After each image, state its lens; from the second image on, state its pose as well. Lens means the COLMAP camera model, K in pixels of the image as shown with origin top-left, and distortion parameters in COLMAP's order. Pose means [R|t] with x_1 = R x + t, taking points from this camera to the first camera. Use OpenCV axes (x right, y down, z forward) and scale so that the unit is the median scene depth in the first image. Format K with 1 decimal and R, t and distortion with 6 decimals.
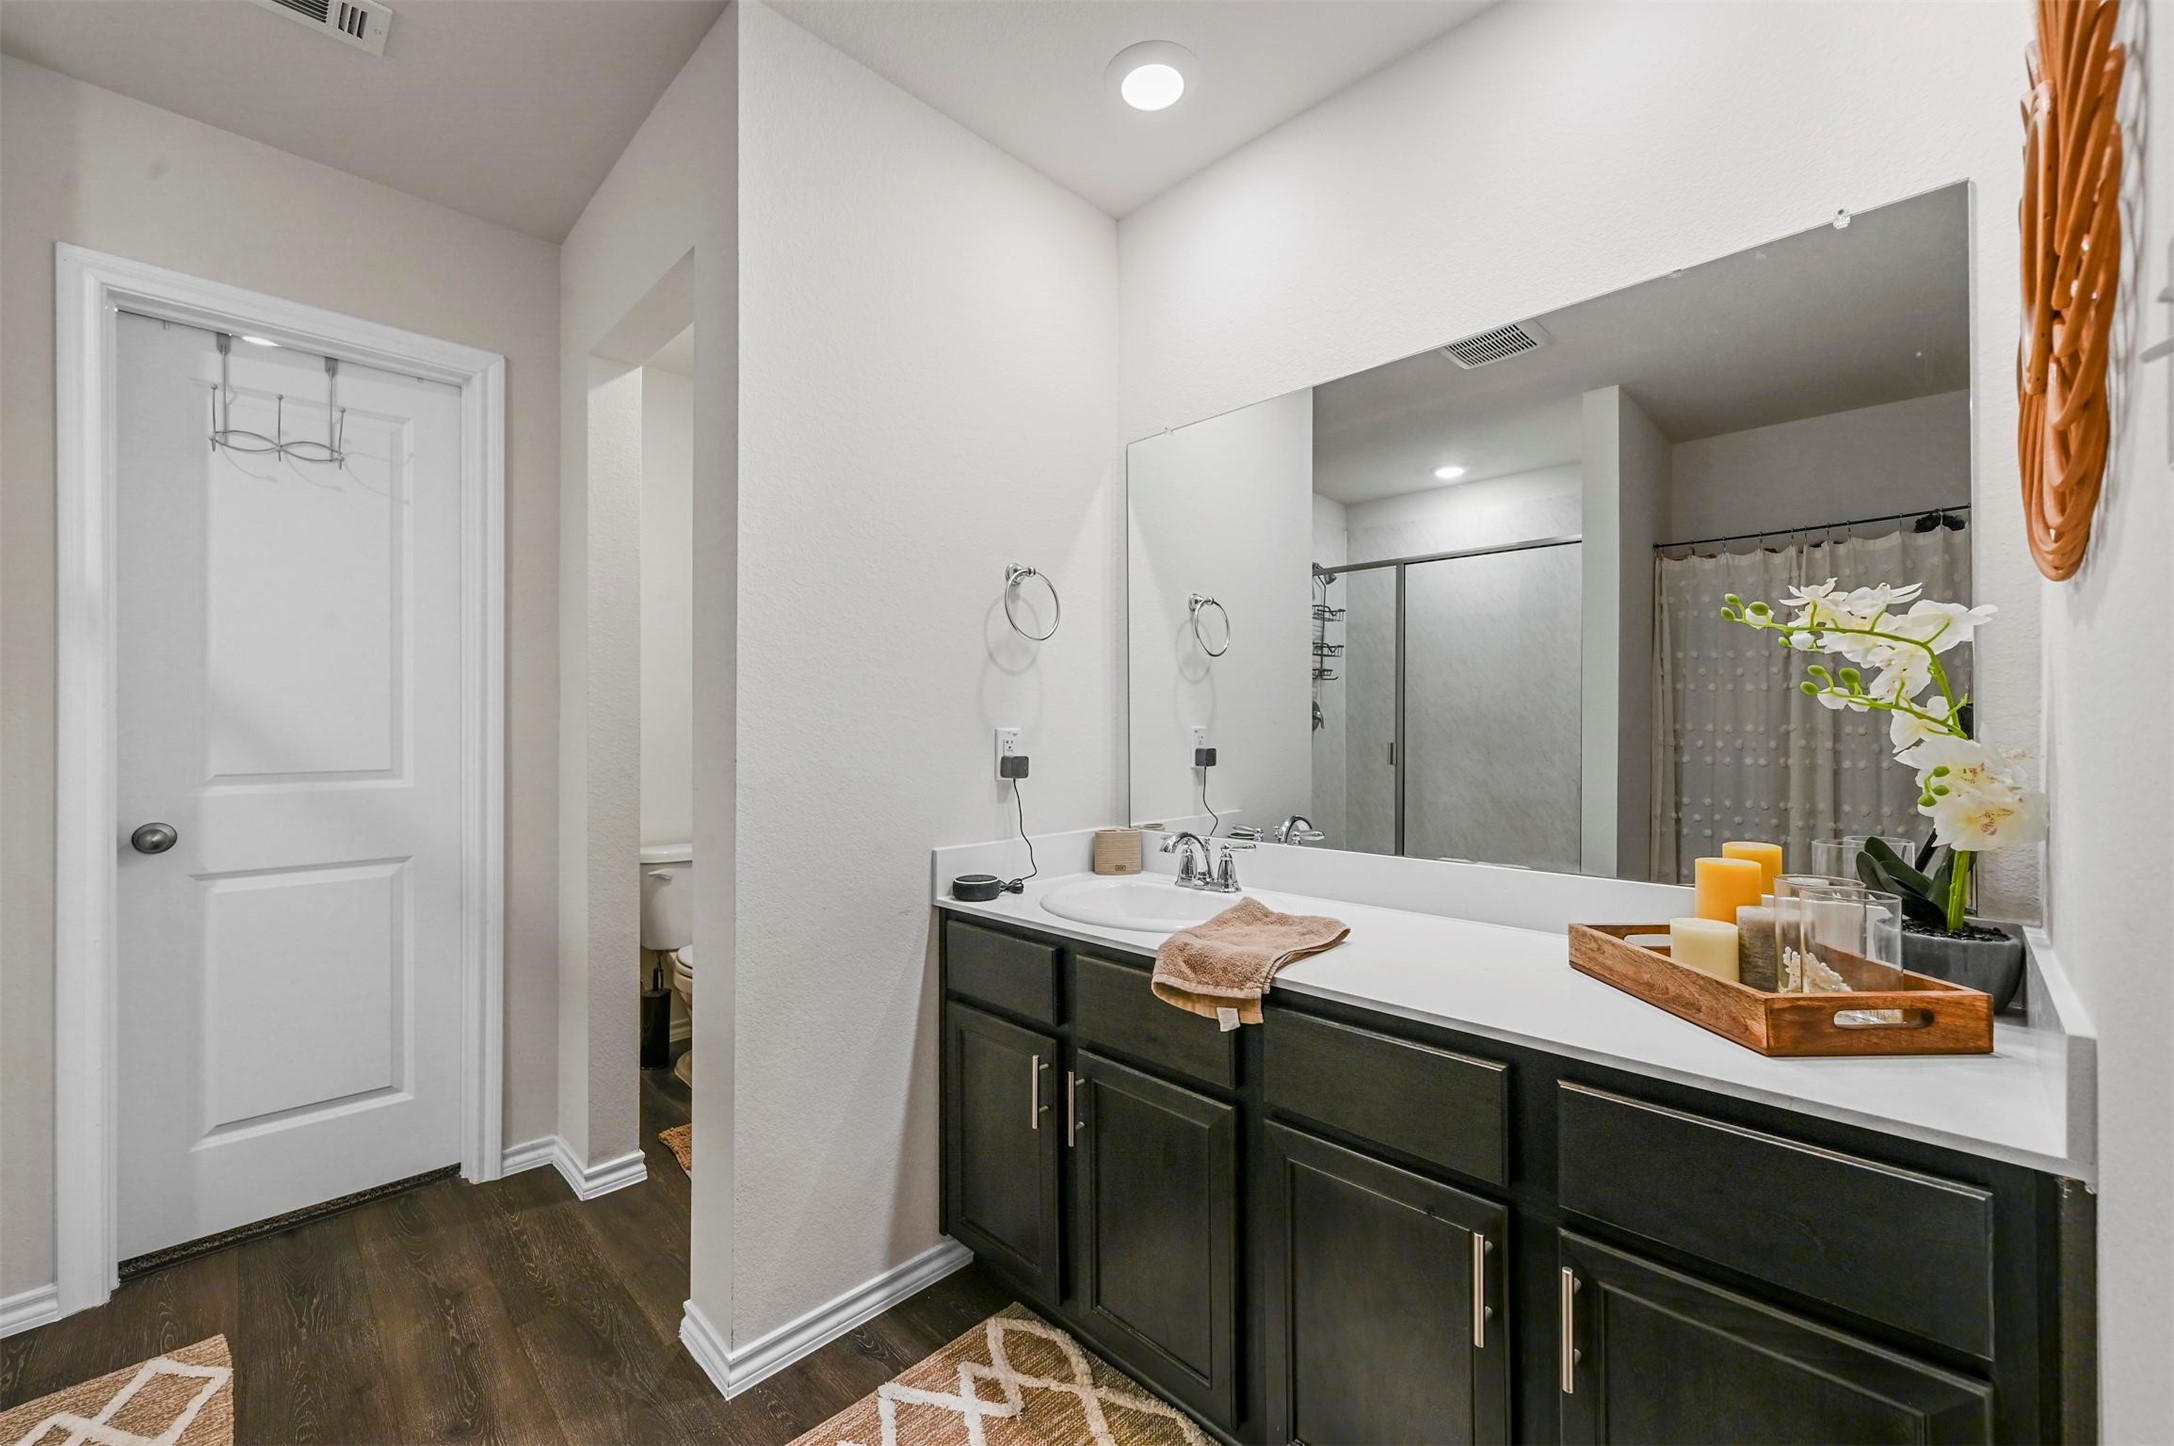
lens RADIAL K [[864.9, 0, 1084.5], [0, 864.9, 718.0], [0, 0, 1]] dist [0.000011, 0.001674]
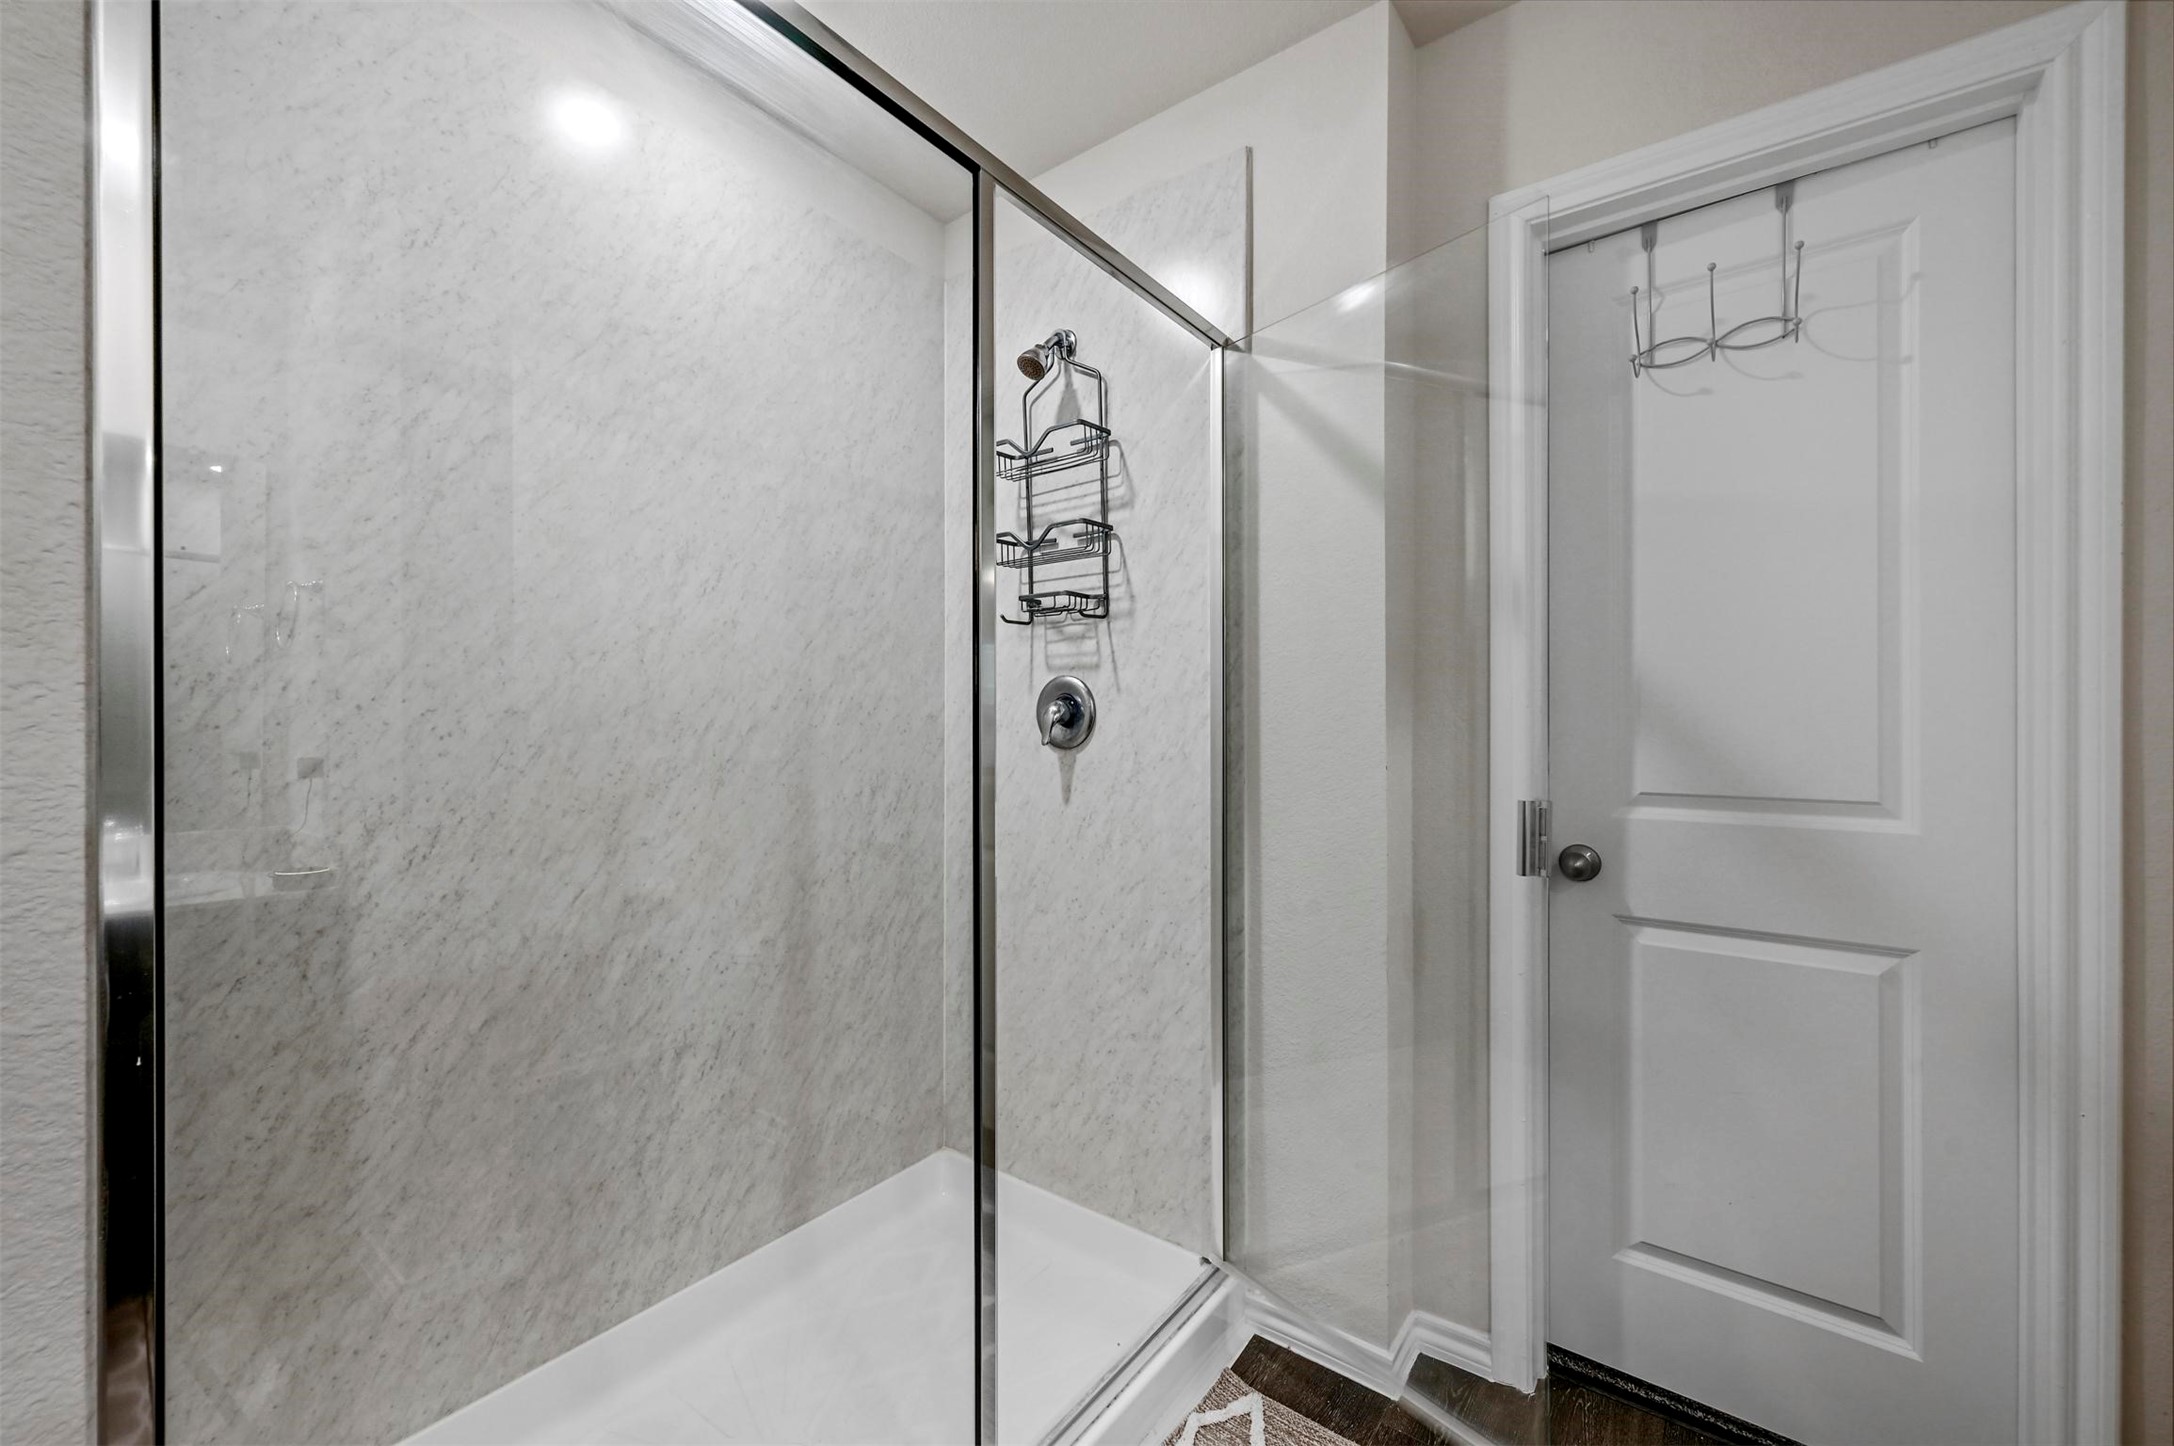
lens RADIAL K [[864.9, 0, 1082.5], [0, 864.9, 726.8], [0, 0, 1]] dist [0.000011, 0.001674]
pose [[0.111247, -0.002481, -0.993790, -0.274012], [-0.003376, 0.999990, -0.002874, 0.009927], [0.993787, 0.003675, 0.111237, 0.400279]]
